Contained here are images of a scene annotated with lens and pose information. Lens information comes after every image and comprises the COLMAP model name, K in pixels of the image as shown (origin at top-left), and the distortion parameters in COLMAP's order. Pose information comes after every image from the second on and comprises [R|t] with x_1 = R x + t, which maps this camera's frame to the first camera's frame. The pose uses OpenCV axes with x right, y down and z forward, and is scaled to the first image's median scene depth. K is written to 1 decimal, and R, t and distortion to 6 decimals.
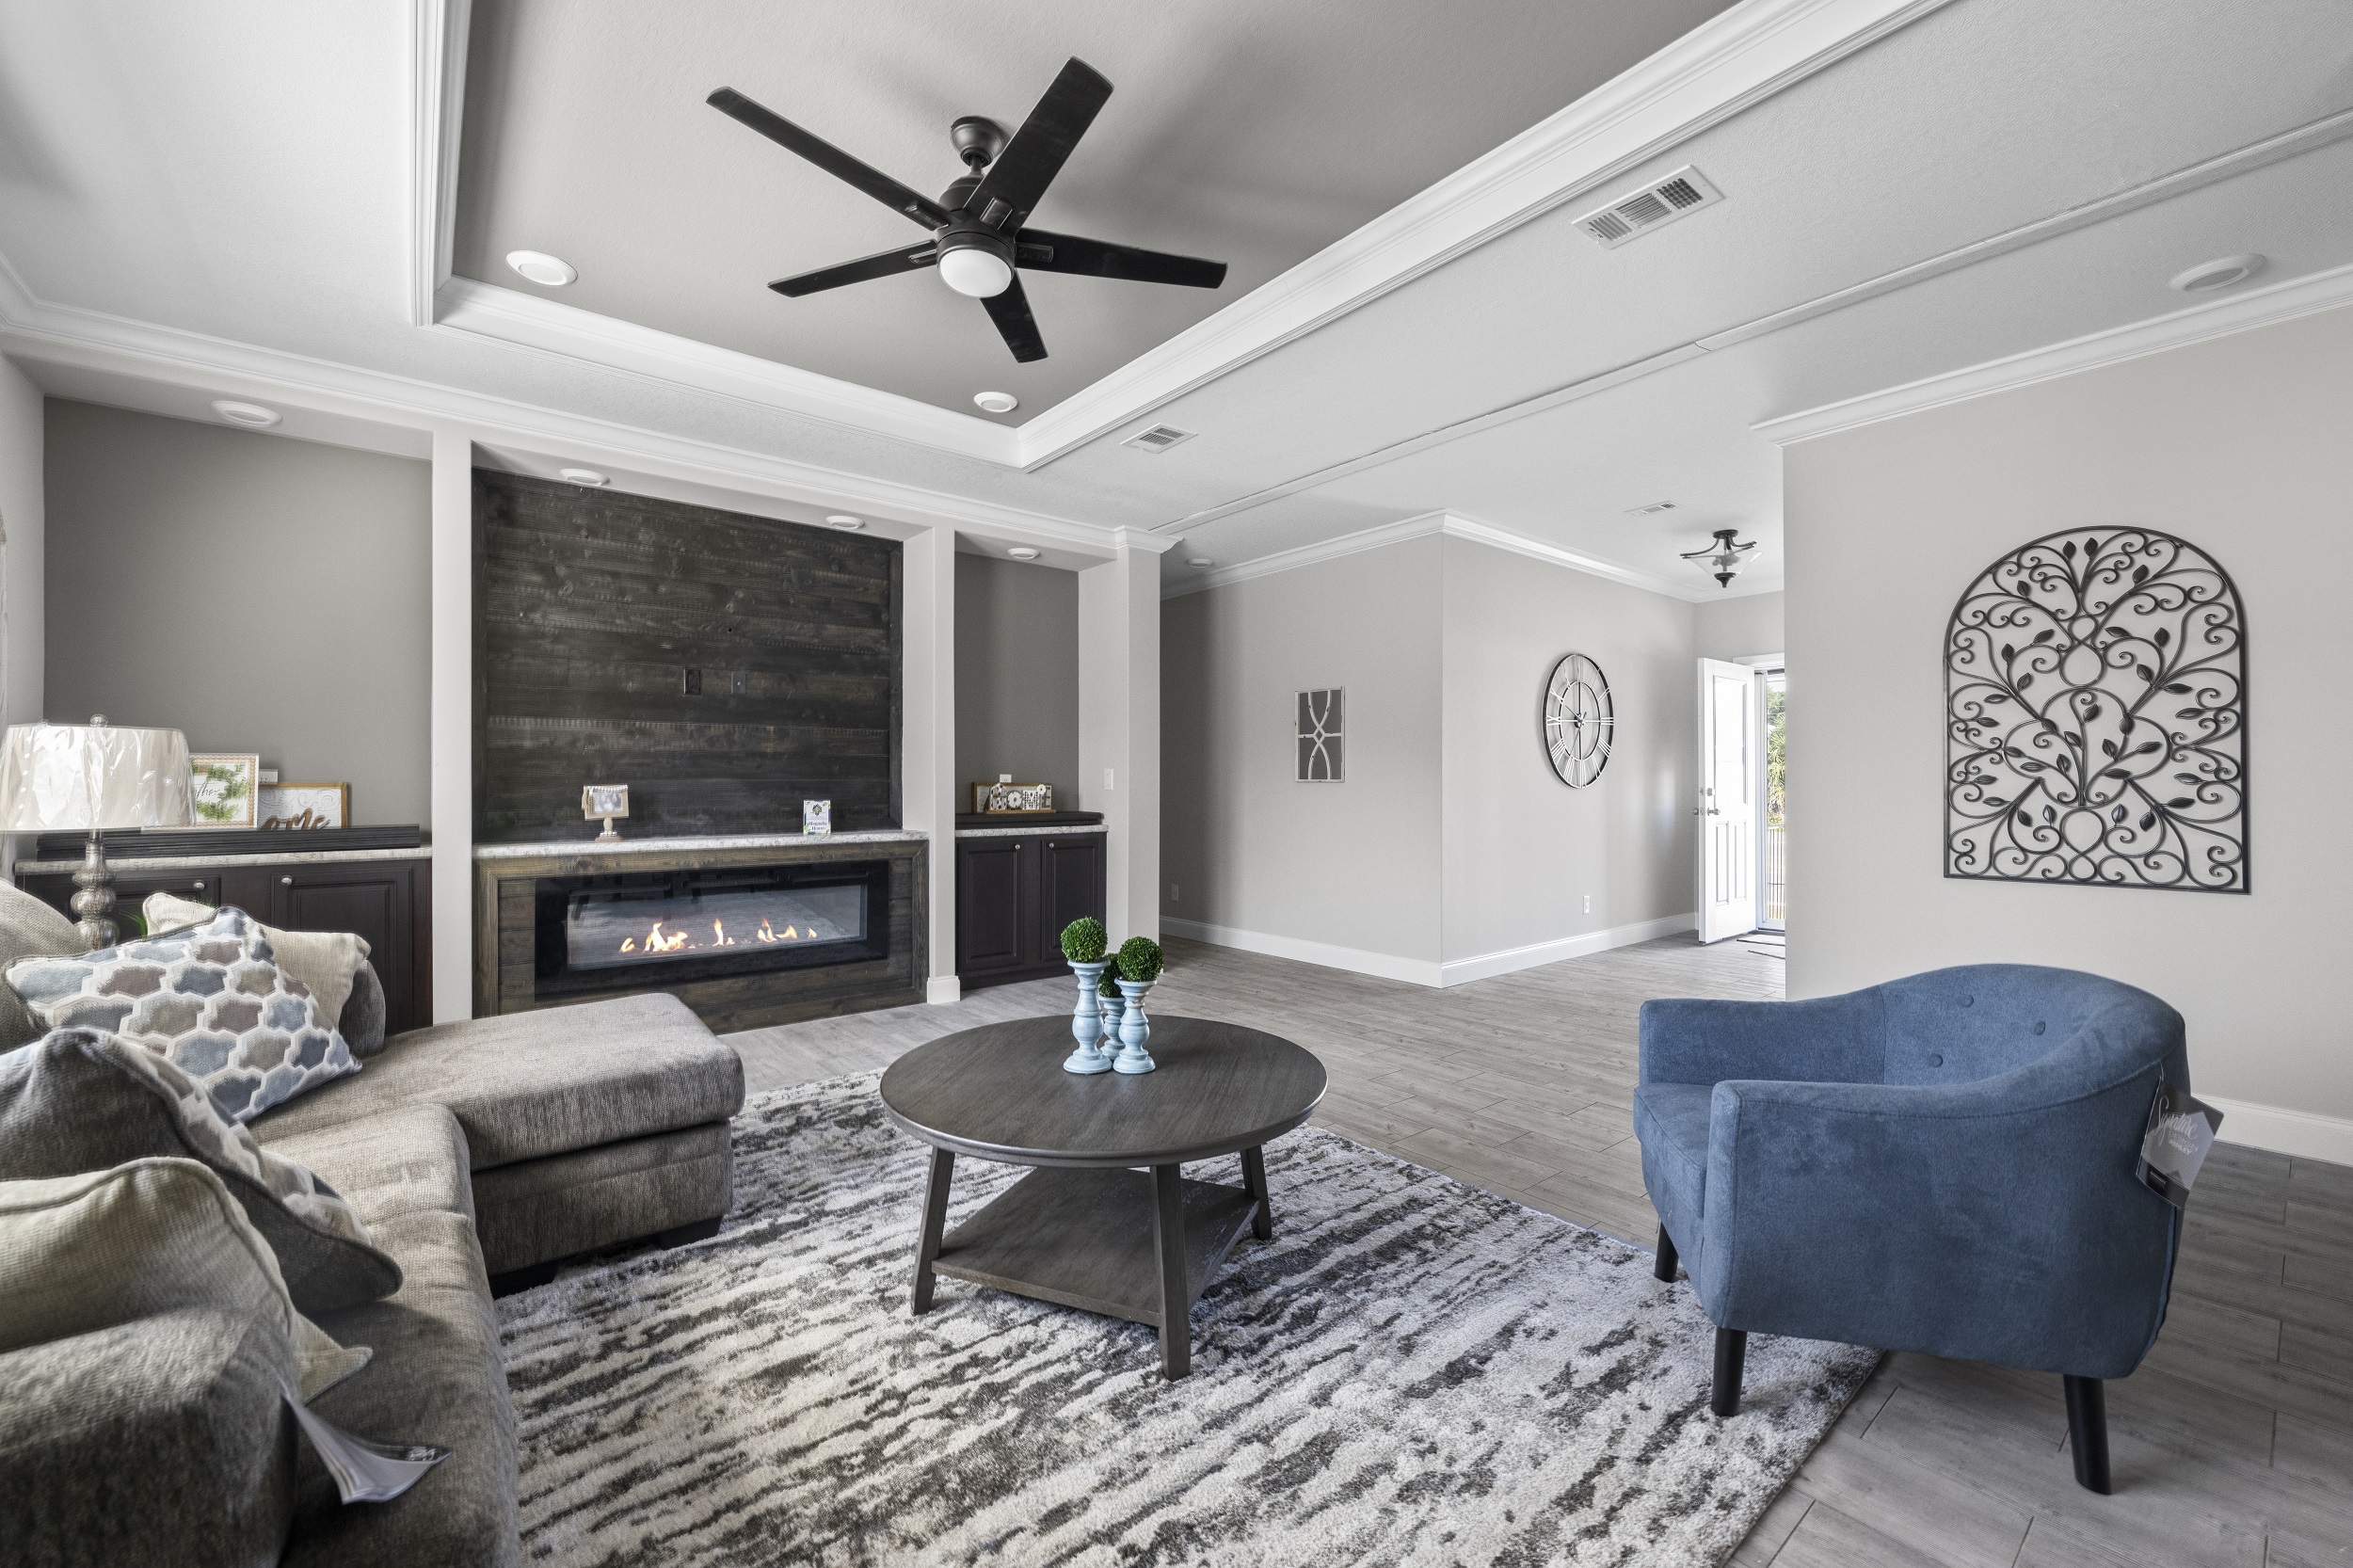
lens RADIAL K [[932.7, 0, 1152.3], [0, 932.7, 782.1], [0, 0, 1]] dist [0.000829, 0.000153]
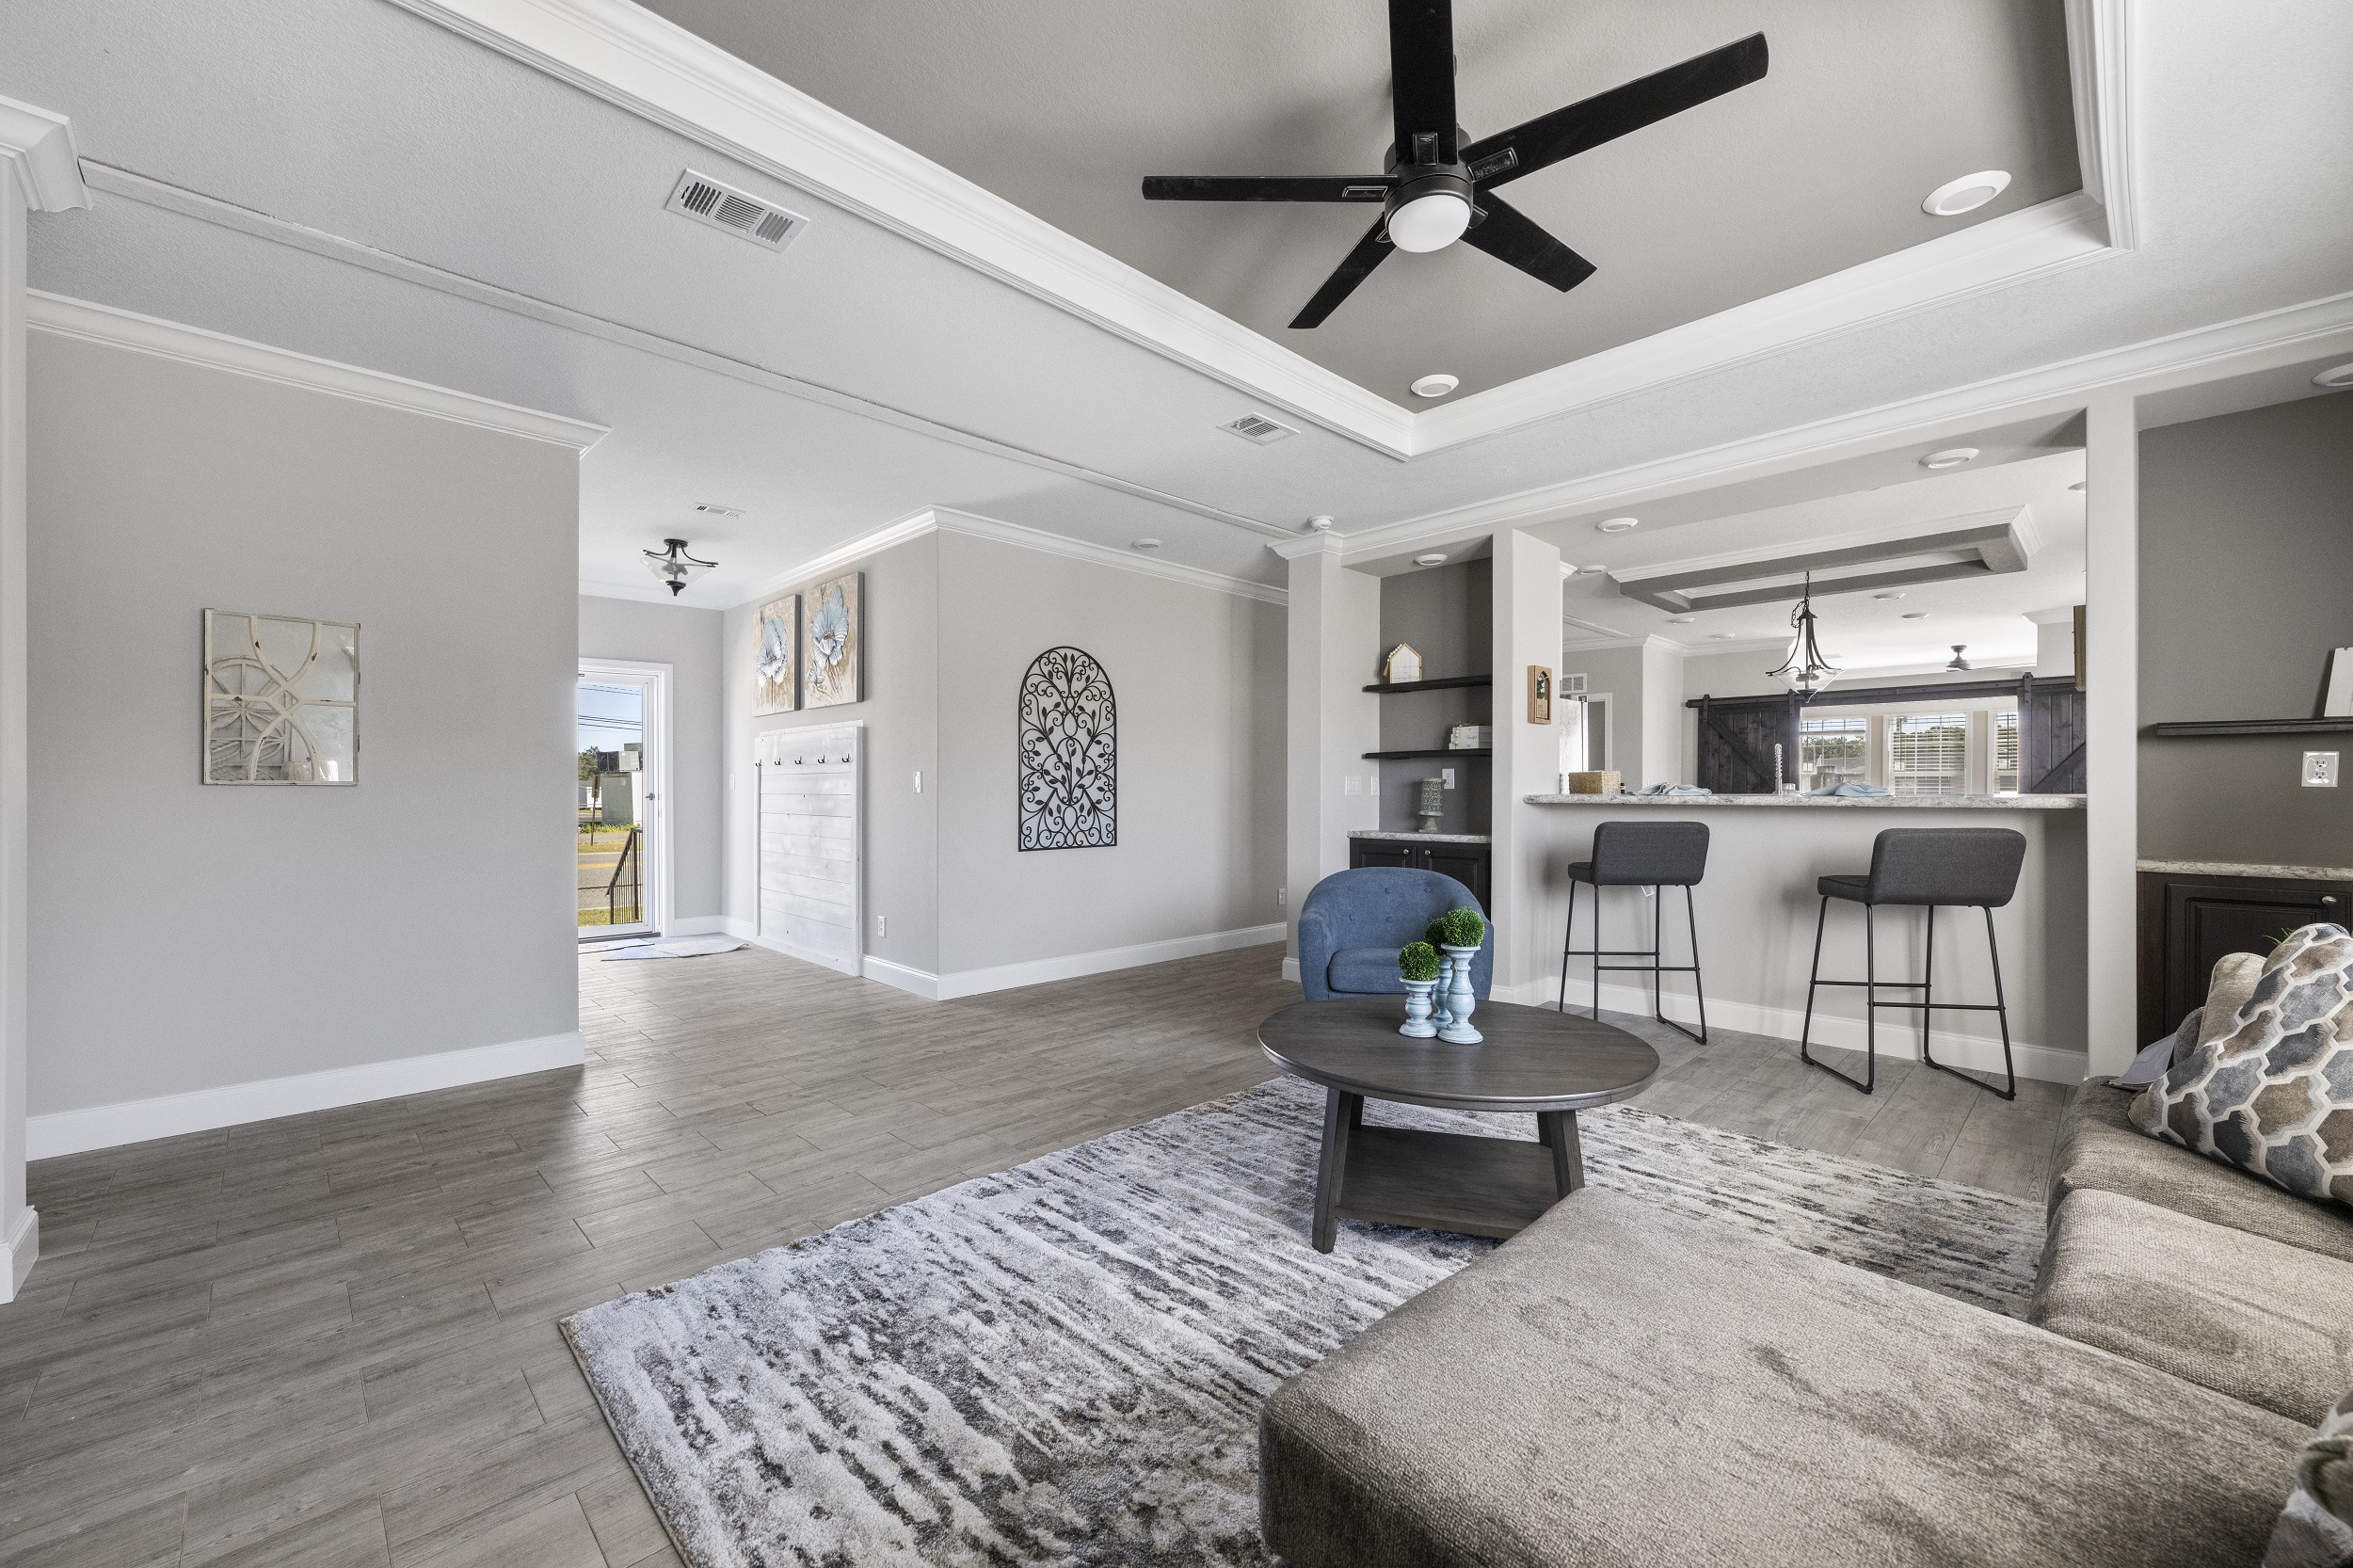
lens RADIAL K [[932.7, 0, 1171.6], [0, 932.7, 797.9], [0, 0, 1]] dist [0.000829, 0.000153]
pose [[-0.098678, -0.004981, 0.995107, -0.769793], [-0.002411, 0.999986, 0.004766, 0.005213], [-0.995117, -0.001929, -0.098688, 0.968863]]
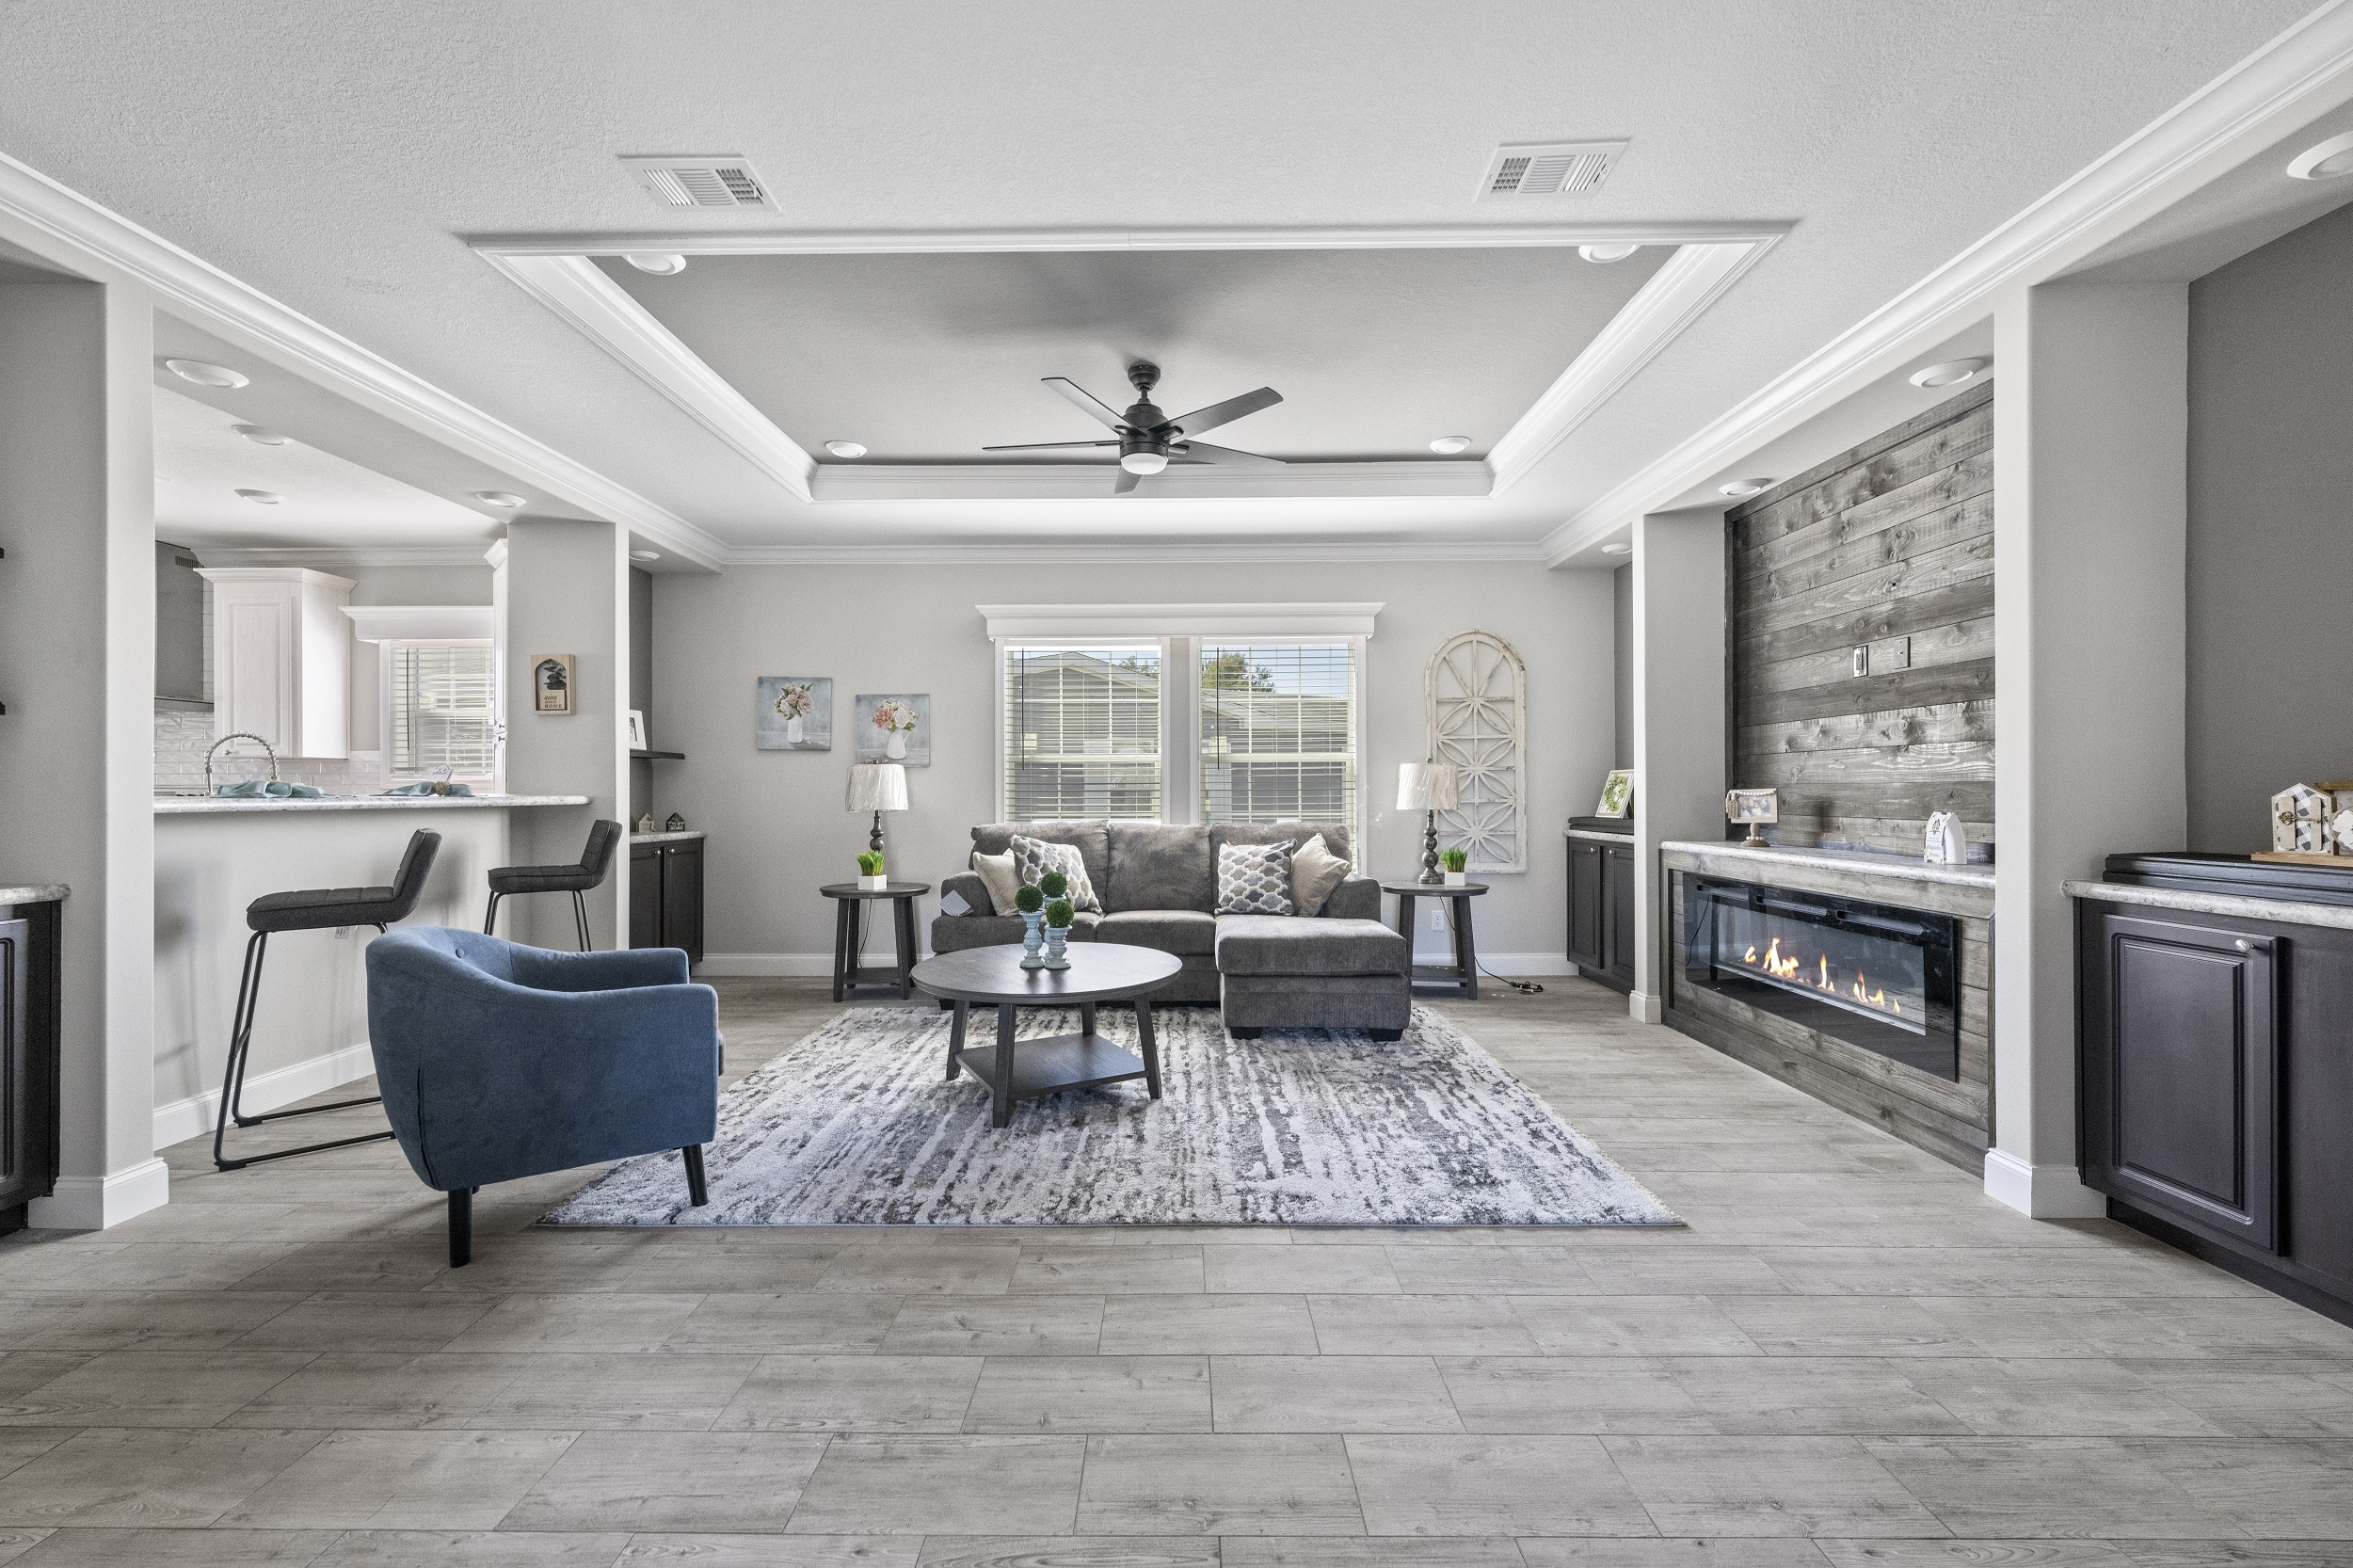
lens RADIAL K [[932.7, 0, 1171.8], [0, 932.7, 784.9], [0, 0, 1]] dist [0.000829, 0.000153]
pose [[-0.625039, -0.002265, -0.780590, 0.725403], [0.004067, 0.999973, -0.006159, 0.003265], [0.780583, -0.007024, -0.625013, 1.457336]]
